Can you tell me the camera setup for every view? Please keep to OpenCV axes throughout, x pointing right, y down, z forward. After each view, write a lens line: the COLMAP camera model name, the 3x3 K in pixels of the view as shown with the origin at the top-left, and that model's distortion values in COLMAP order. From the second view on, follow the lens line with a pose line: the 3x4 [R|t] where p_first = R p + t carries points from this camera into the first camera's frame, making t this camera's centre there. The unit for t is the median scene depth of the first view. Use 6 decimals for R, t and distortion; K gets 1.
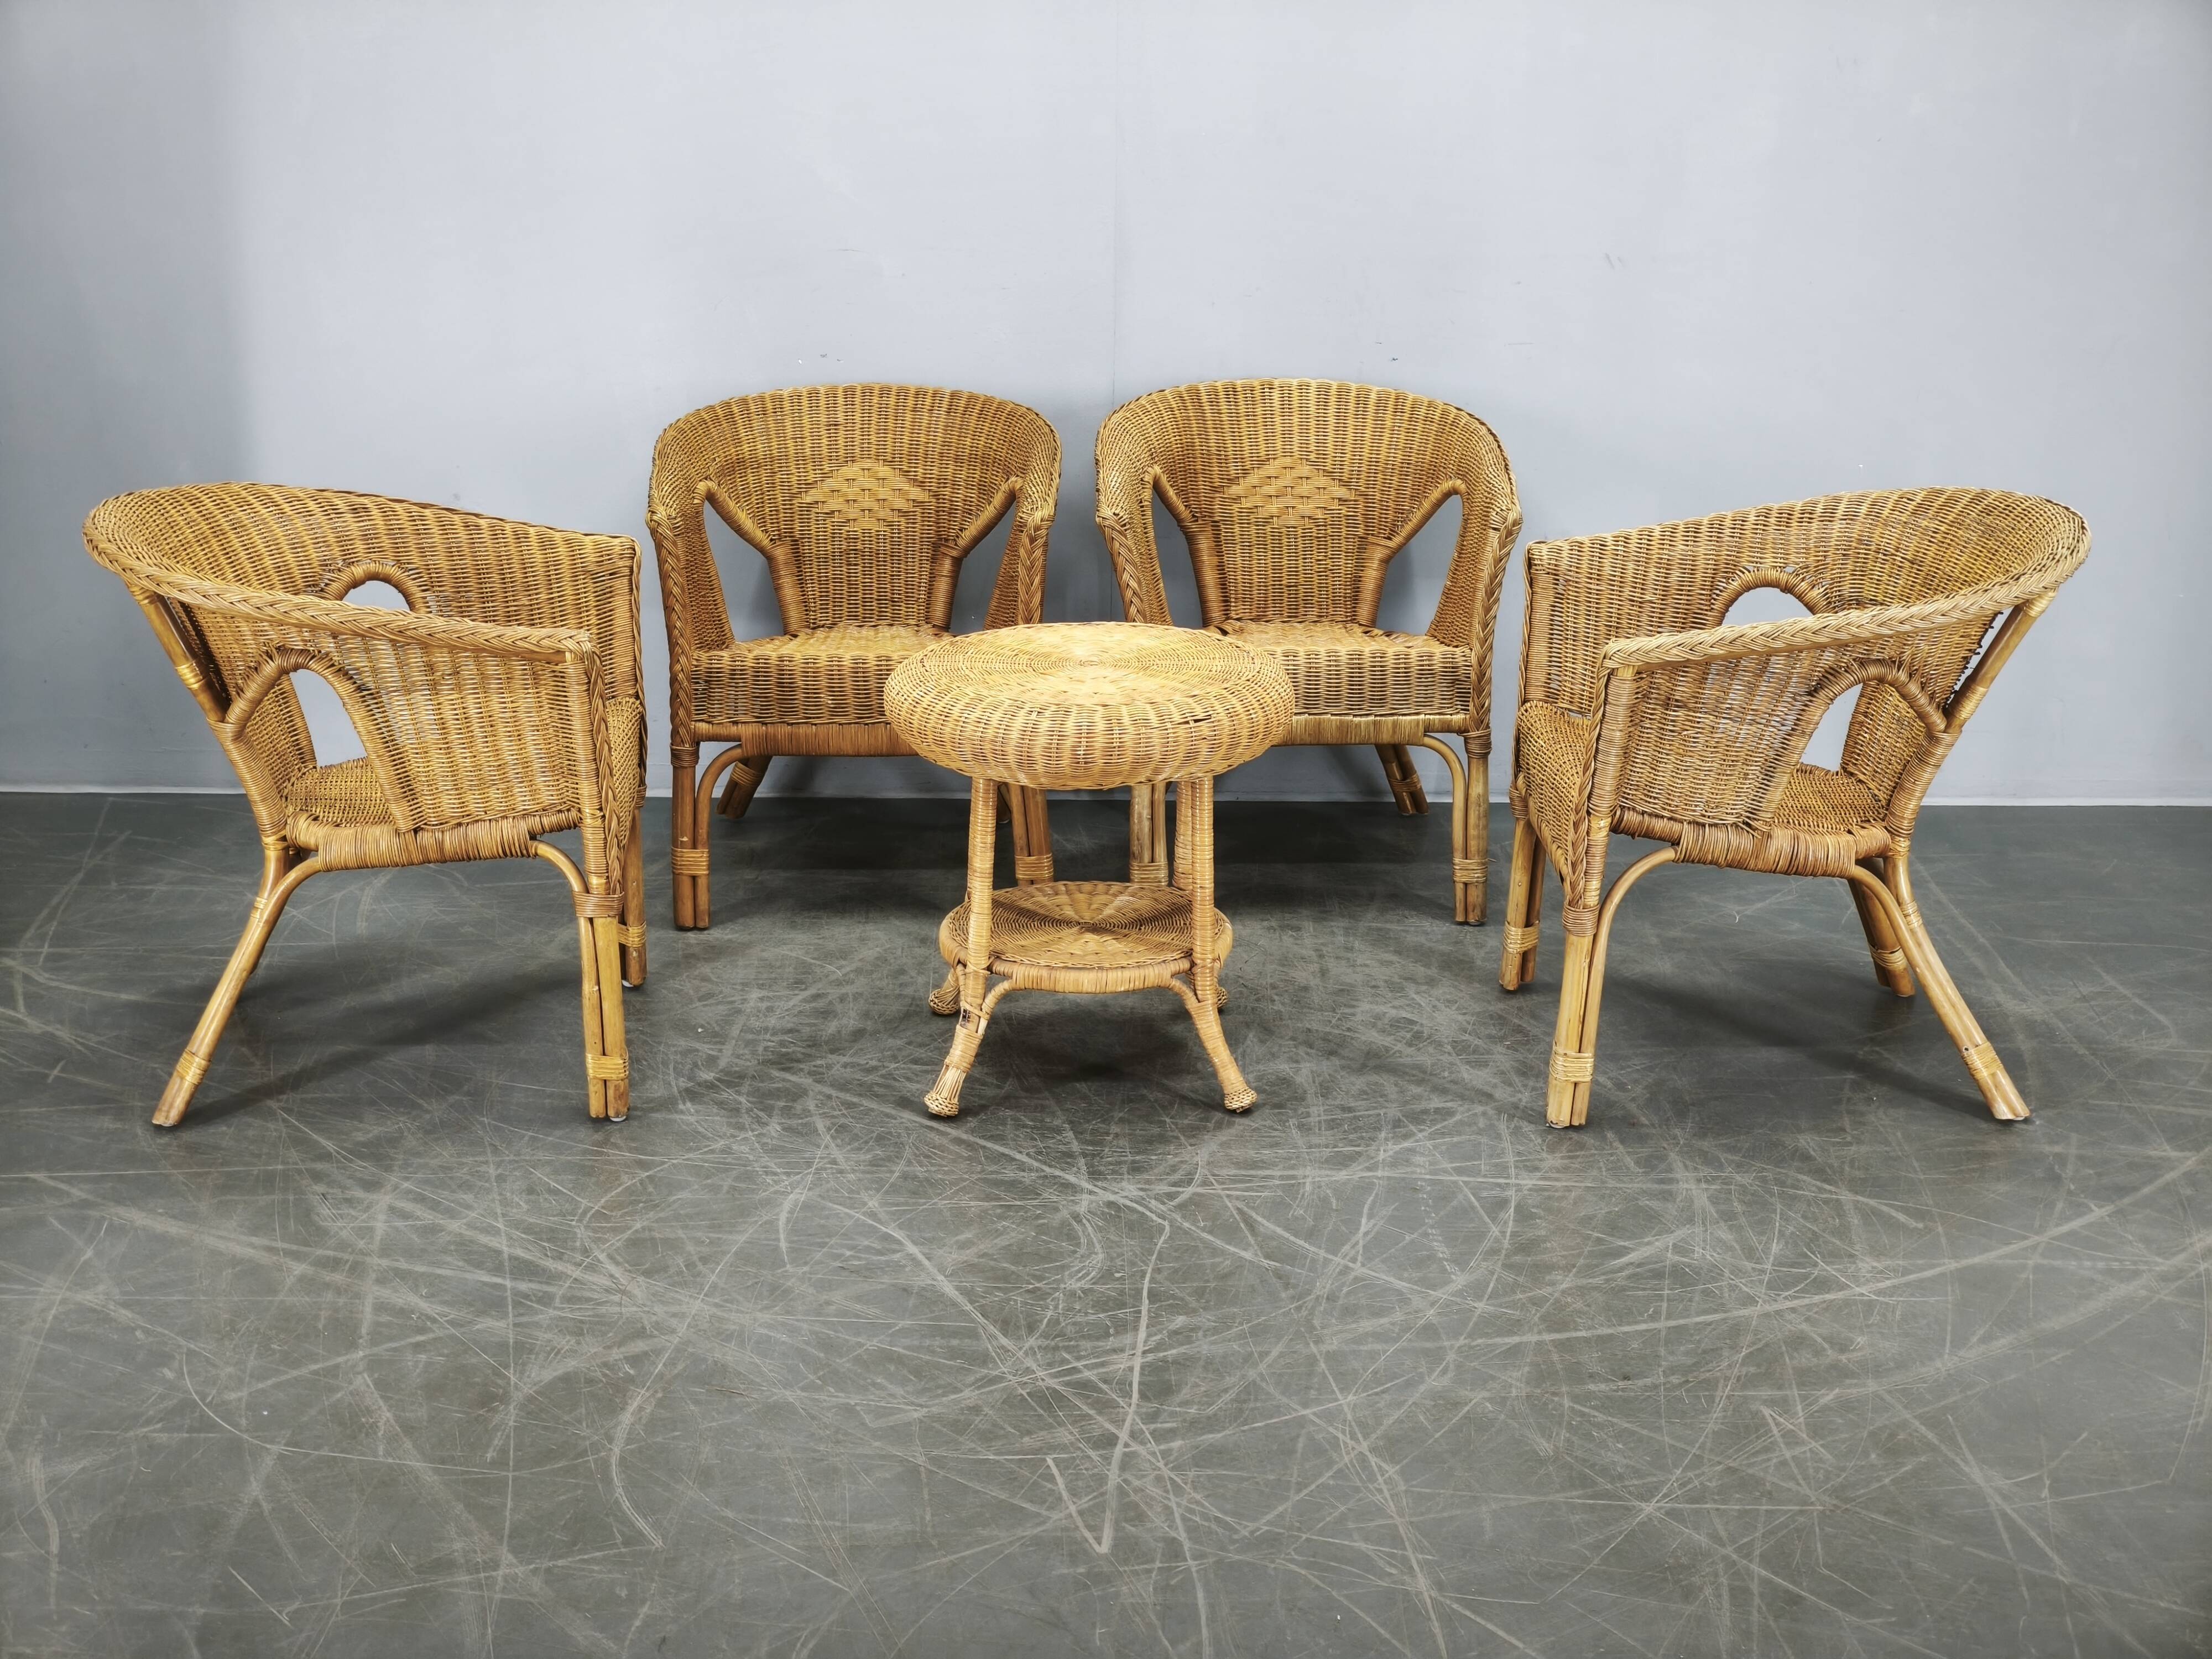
lens RADIAL K [[3146.4, 0, 1105.6], [0, 3146.4, 833.1], [0, 0, 1]] dist [-0.044029, -0.003878]
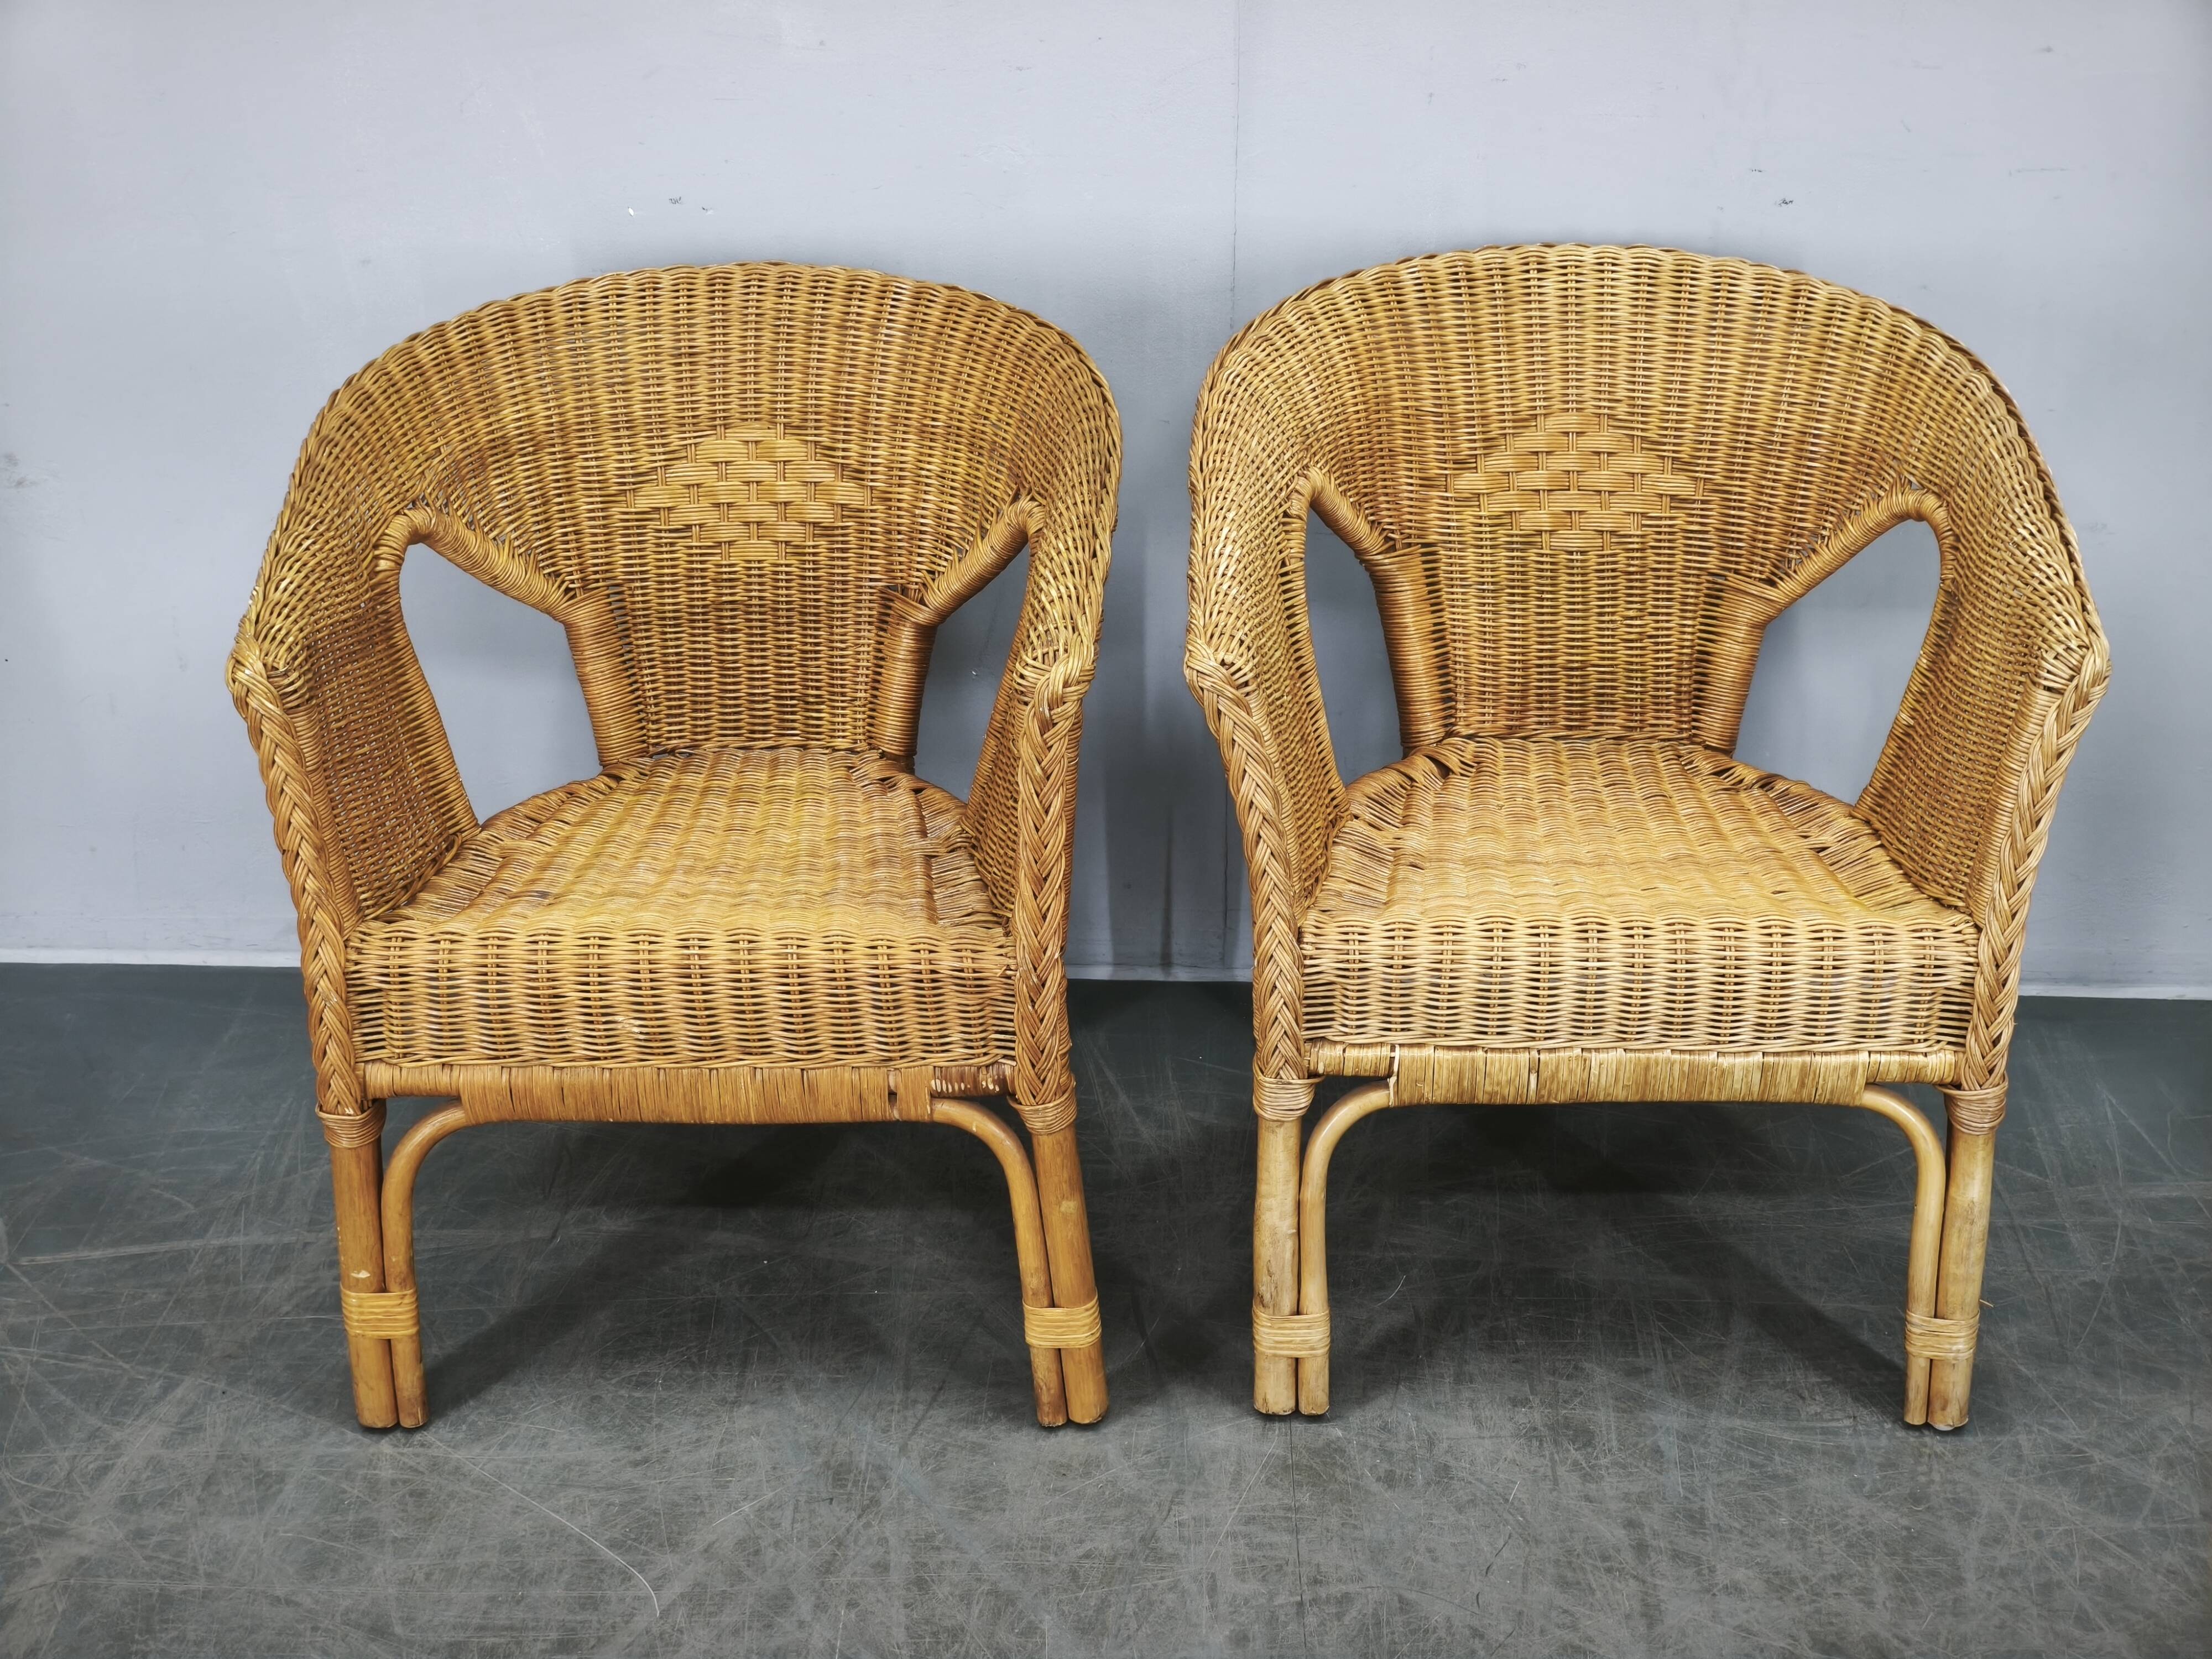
lens RADIAL K [[3035.8, 0, 1094.5], [0, 3035.8, 821.6], [0, 0, 1]] dist [0.021655, 0.062356]
pose [[0.998575, 0.007568, -0.052834, 0.009112], [0.002000, 0.983895, 0.178739, -0.188873], [0.053336, -0.178590, 0.982477, 0.659672]]
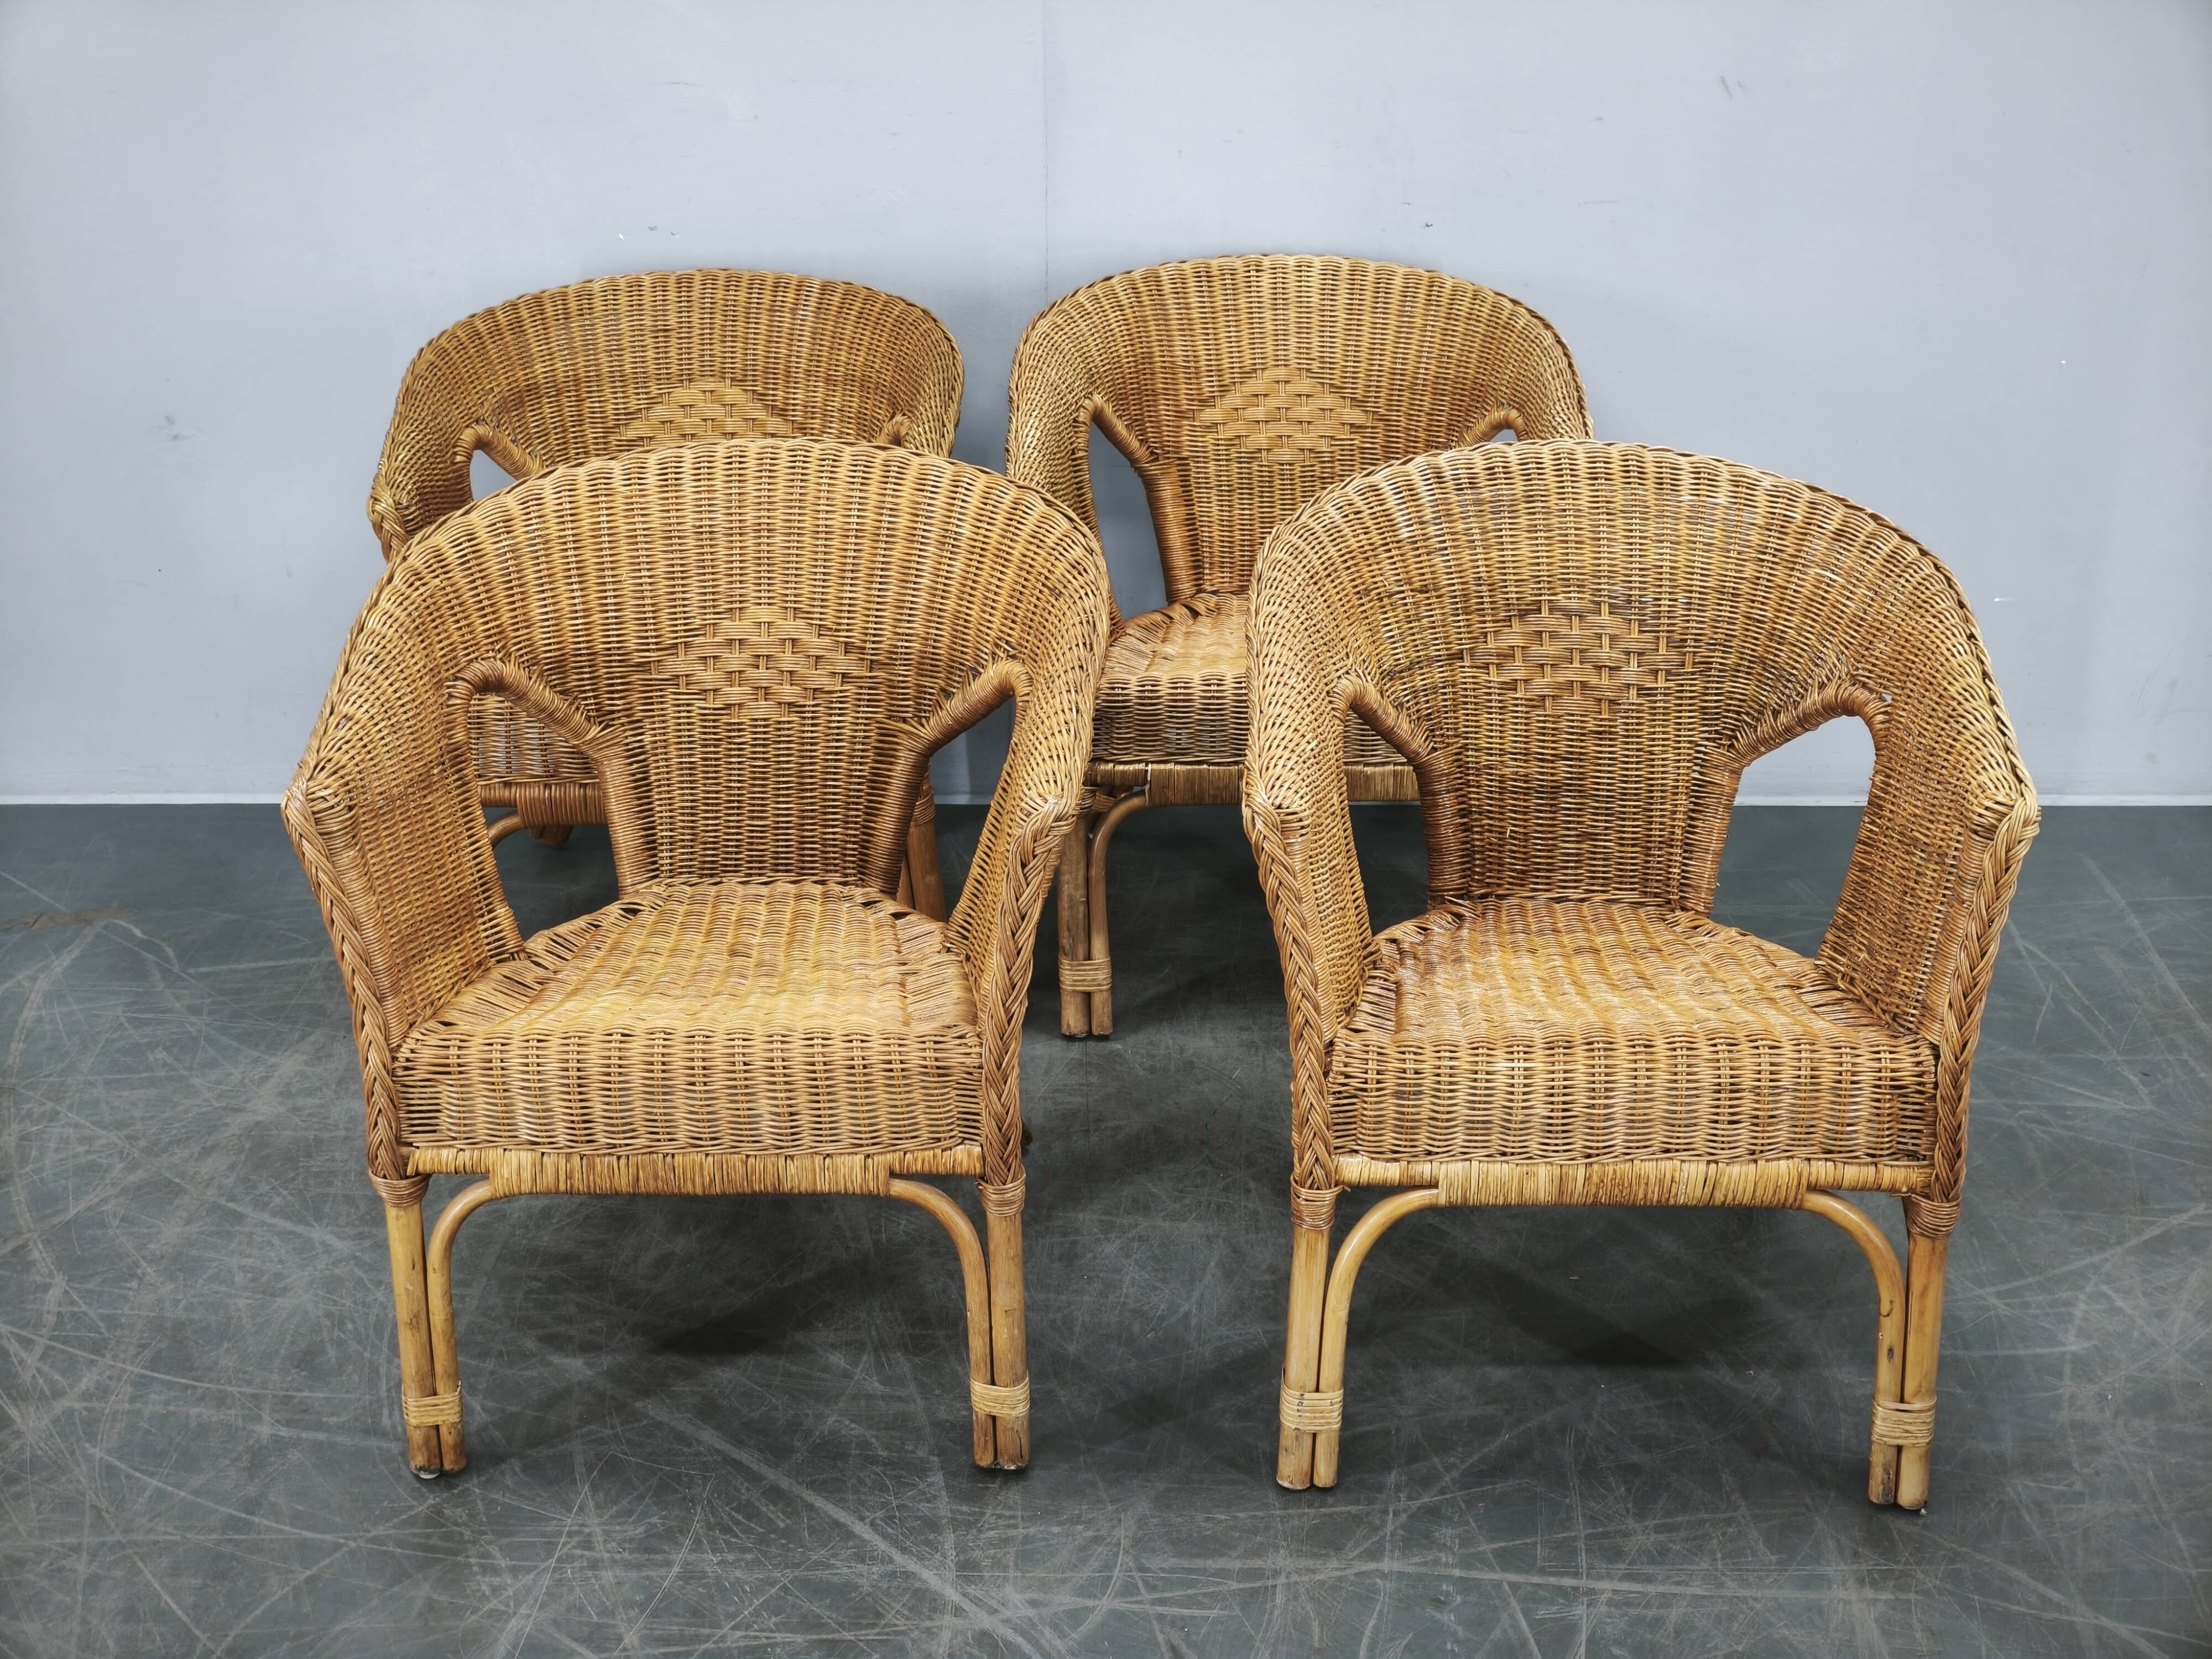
lens RADIAL K [[3089.9, 0, 1116.5], [0, 3089.9, 826.5], [0, 0, 1]] dist [-0.004461, 0.051434]
pose [[0.999826, -0.005859, -0.017737, 0.041827], [0.007862, 0.993324, 0.115091, -0.127616], [0.016944, -0.115210, 0.993197, 0.356363]]
